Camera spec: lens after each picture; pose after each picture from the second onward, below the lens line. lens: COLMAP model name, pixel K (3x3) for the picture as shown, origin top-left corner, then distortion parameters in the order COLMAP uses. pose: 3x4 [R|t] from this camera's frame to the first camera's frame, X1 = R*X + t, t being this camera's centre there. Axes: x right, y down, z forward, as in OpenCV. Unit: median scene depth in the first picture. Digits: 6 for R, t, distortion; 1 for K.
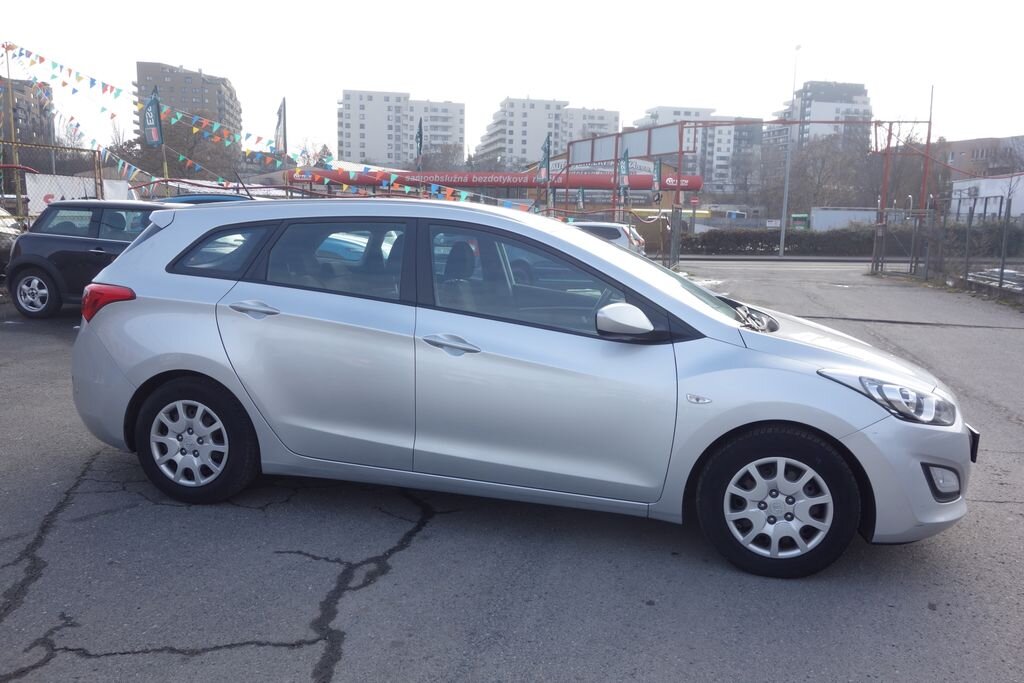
lens RADIAL K [[811.5, 0, 510.1], [0, 811.5, 343.9], [0, 0, 1]] dist [0.001275, -0.001658]
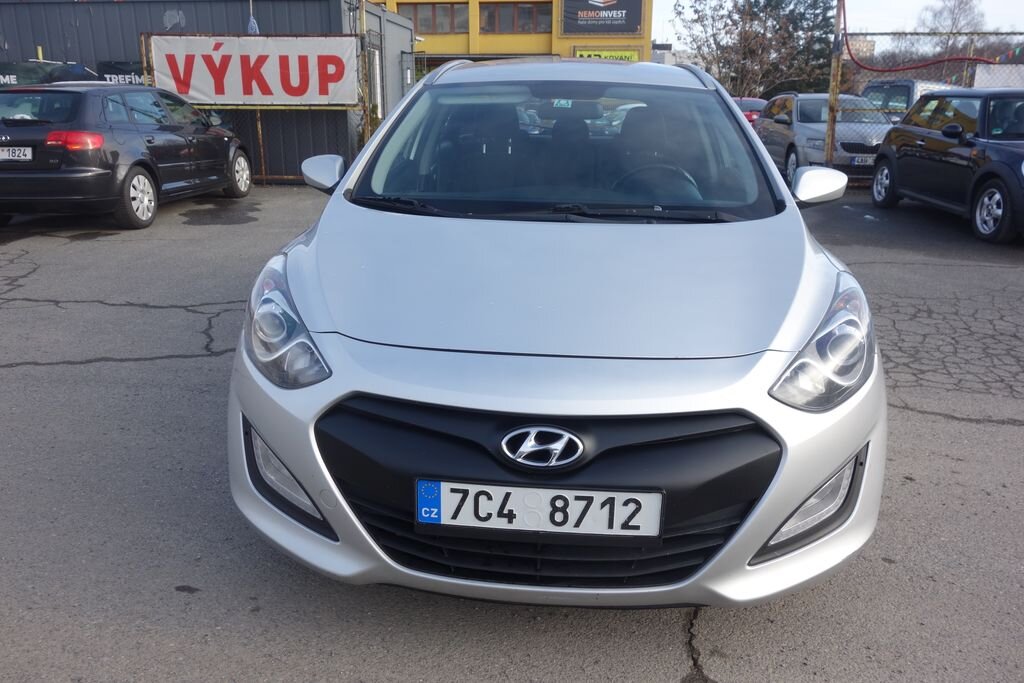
lens RADIAL K [[811.5, 0, 511.2], [0, 811.5, 341.2], [0, 0, 1]] dist [0.001275, -0.001658]
pose [[0.154310, 0.254250, -0.954749, 0.961493], [-0.158569, 0.960170, 0.230065, -0.078978], [0.975215, 0.115892, 0.188480, 0.900285]]
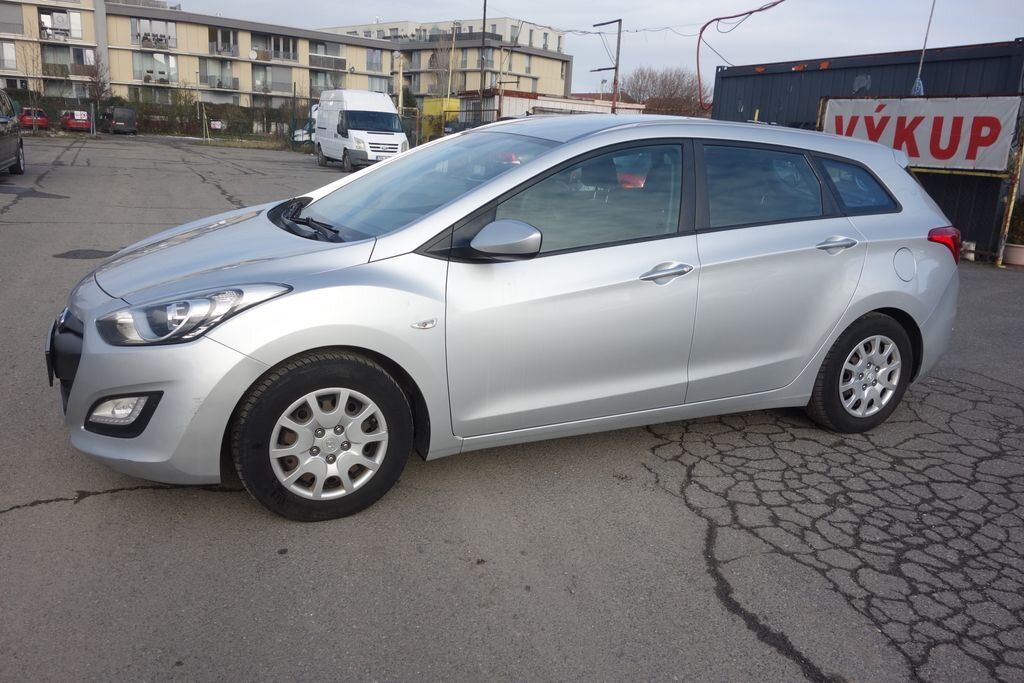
lens RADIAL K [[811.5, 0, 510.5], [0, 811.5, 343.2], [0, 0, 1]] dist [0.001275, -0.001658]
pose [[-0.771918, 0.092562, -0.628948, 0.719660], [-0.169964, 0.923281, 0.344478, -0.260955], [0.612581, 0.372807, -0.696965, 1.876492]]
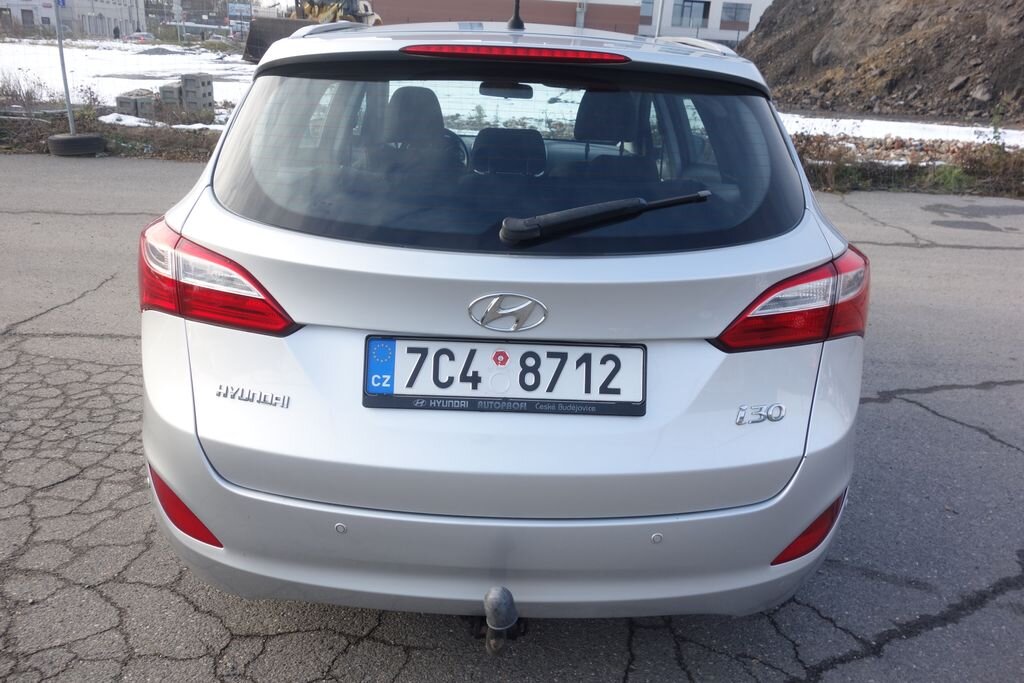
lens RADIAL K [[811.5, 0, 510.6], [0, 811.5, 340.3], [0, 0, 1]] dist [0.001275, -0.001658]
pose [[-0.237181, -0.350160, 0.906164, -0.917618], [0.095358, 0.919884, 0.380421, -0.220798], [-0.966774, 0.176639, -0.184789, 1.327950]]
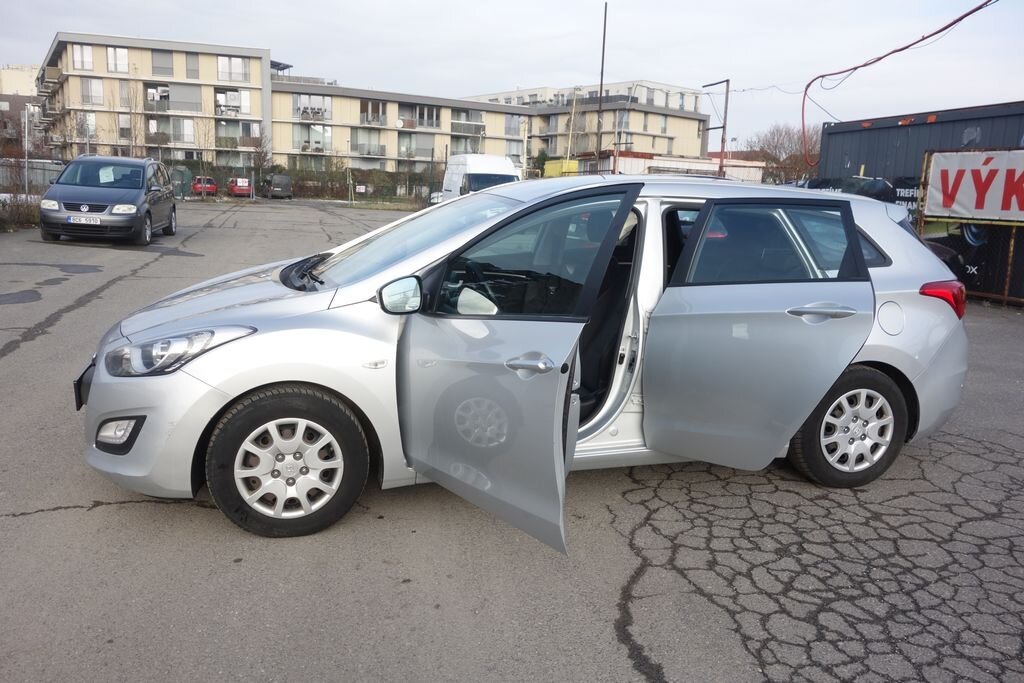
lens RADIAL K [[811.5, 0, 510.5], [0, 811.5, 343.8], [0, 0, 1]] dist [0.001275, -0.001658]
pose [[-0.868259, 0.035561, -0.494834, 0.600321], [-0.135298, 0.942647, 0.305142, -0.300174], [0.477305, 0.331893, -0.813651, 2.042061]]
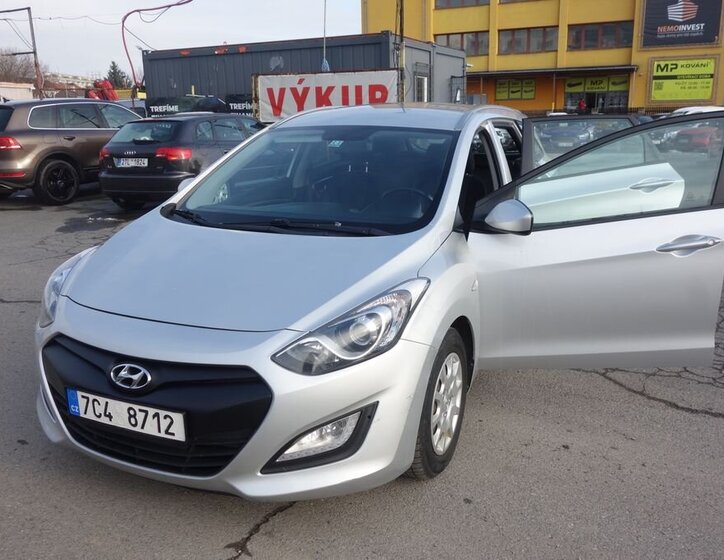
lens RADIAL K [[664.7, 0, 361.2], [0, 664.7, 284.5], [0, 0, 1]] dist [-0.002177, 0.000000]
pose [[-0.193061, 0.226902, -0.954590, 1.059086], [-0.141881, 0.956213, 0.255983, -0.182330], [0.970874, 0.184858, -0.152415, 1.285042]]
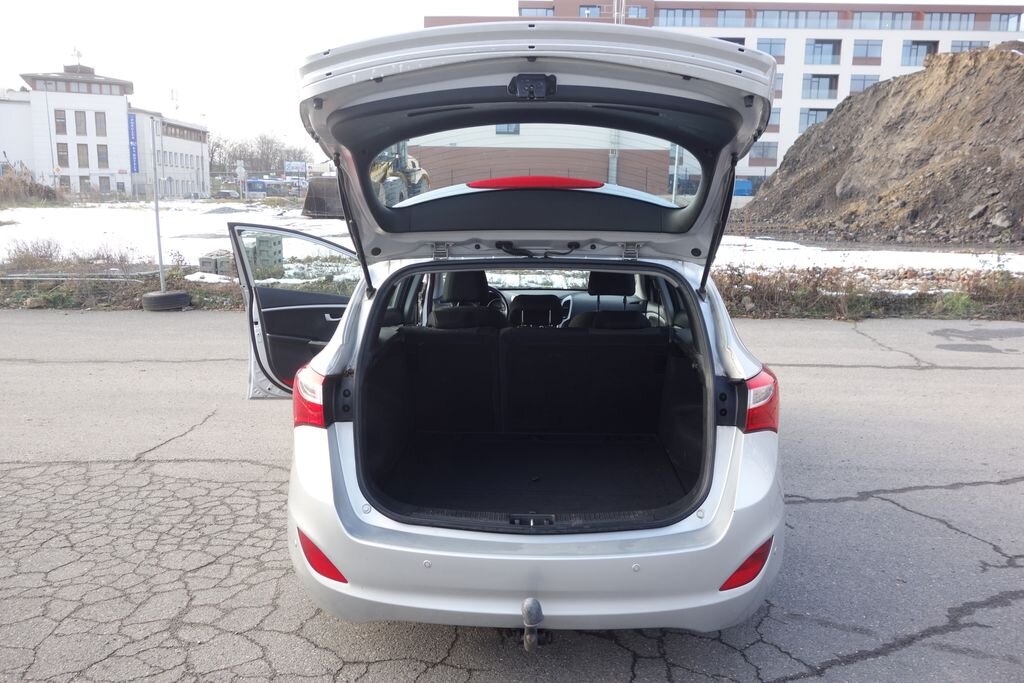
lens RADIAL K [[811.5, 0, 510.4], [0, 811.5, 345.1], [0, 0, 1]] dist [0.001275, -0.001658]
pose [[-0.192349, -0.197179, 0.961313, -1.136262], [0.136370, 0.964730, 0.225166, -0.280656], [-0.971805, 0.174404, -0.158676, 1.358812]]
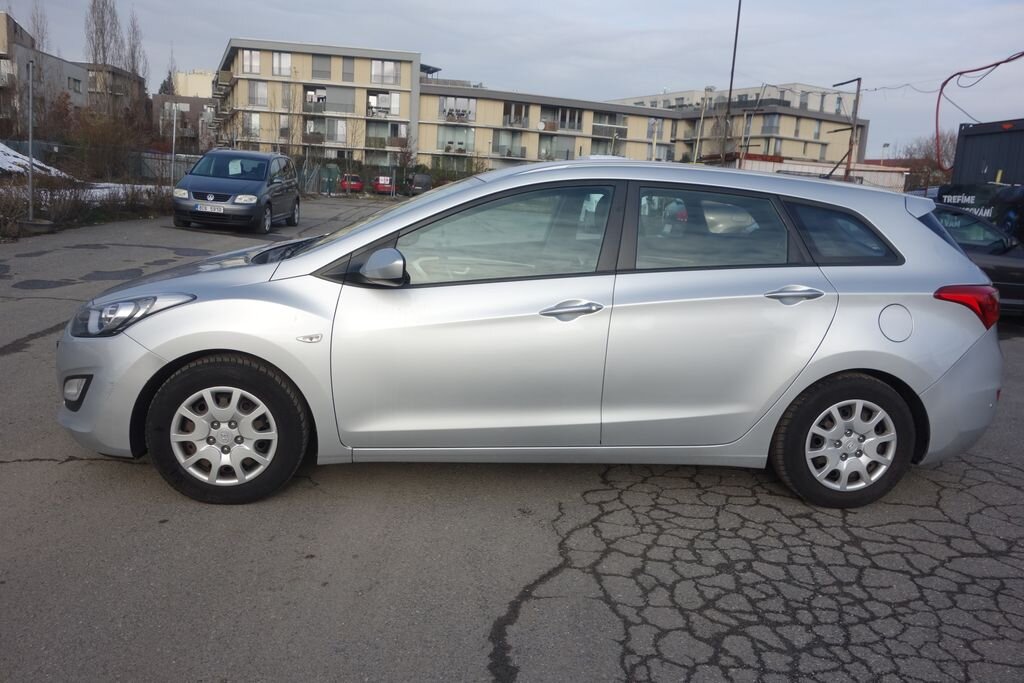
lens RADIAL K [[811.5, 0, 510.2], [0, 811.5, 342.2], [0, 0, 1]] dist [0.001275, -0.001658]
pose [[-0.939712, -0.016635, -0.341562, 0.397480], [-0.133637, 0.937254, 0.322020, -0.299706], [0.314774, 0.348251, -0.882972, 2.107472]]
